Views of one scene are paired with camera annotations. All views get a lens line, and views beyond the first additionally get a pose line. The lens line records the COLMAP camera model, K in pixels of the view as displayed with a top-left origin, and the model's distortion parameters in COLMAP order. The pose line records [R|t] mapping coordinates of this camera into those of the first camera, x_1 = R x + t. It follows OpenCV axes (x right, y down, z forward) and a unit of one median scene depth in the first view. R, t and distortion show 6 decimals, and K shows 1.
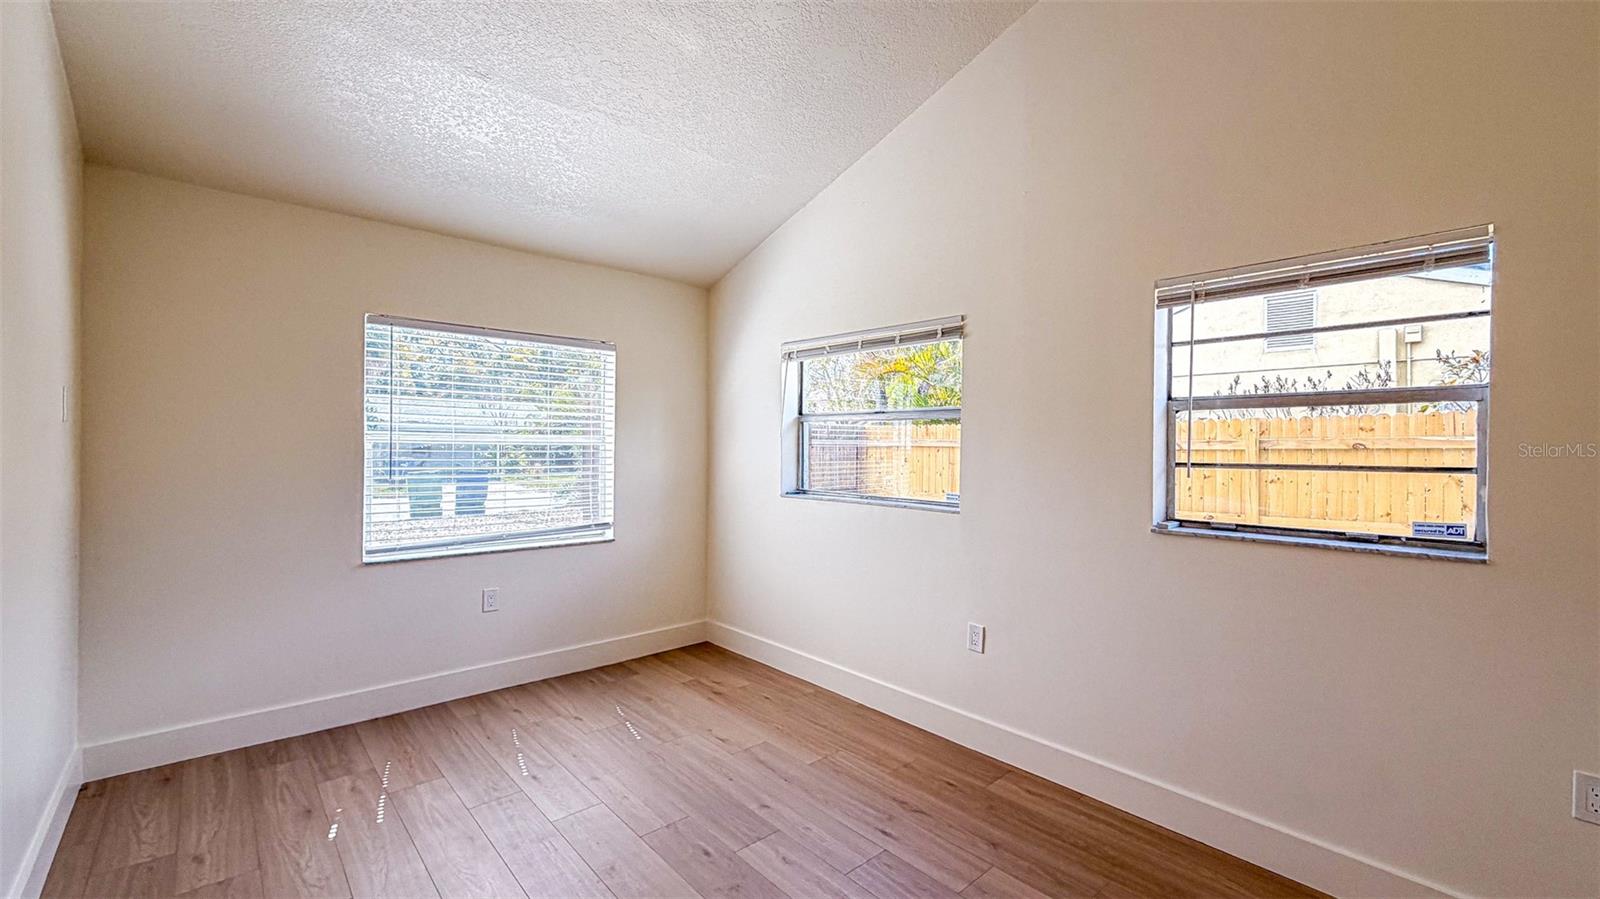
lens RADIAL K [[644.7, 0, 799.6], [0, 644.7, 450.2], [0, 0, 1]] dist [-0.000443, 0.000114]
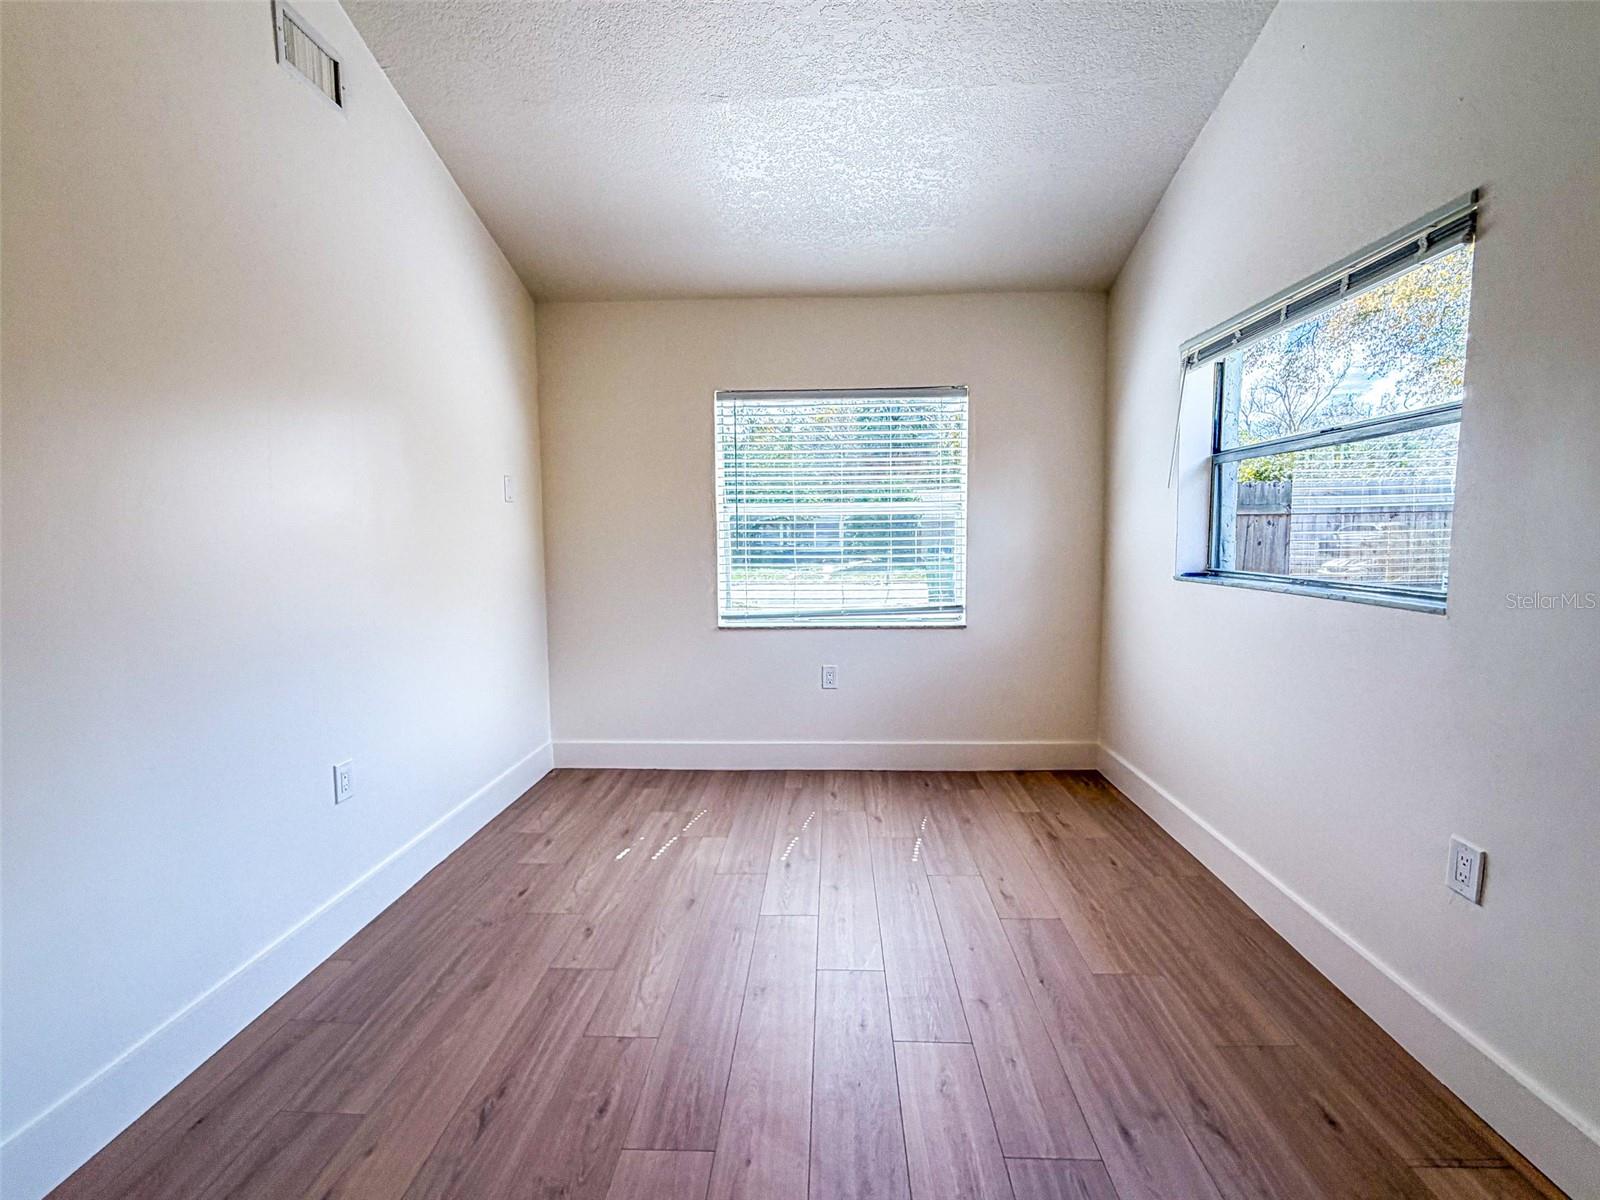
lens RADIAL K [[706.0, 0, 807.6], [0, 706.0, 595.8], [0, 0, 1]] dist [0.004141, 0.000754]
pose [[0.720777, 0.044142, -0.691760, 0.243418], [0.012179, 0.997010, 0.076310, 0.033835], [0.693060, -0.063428, 0.718084, 0.251327]]
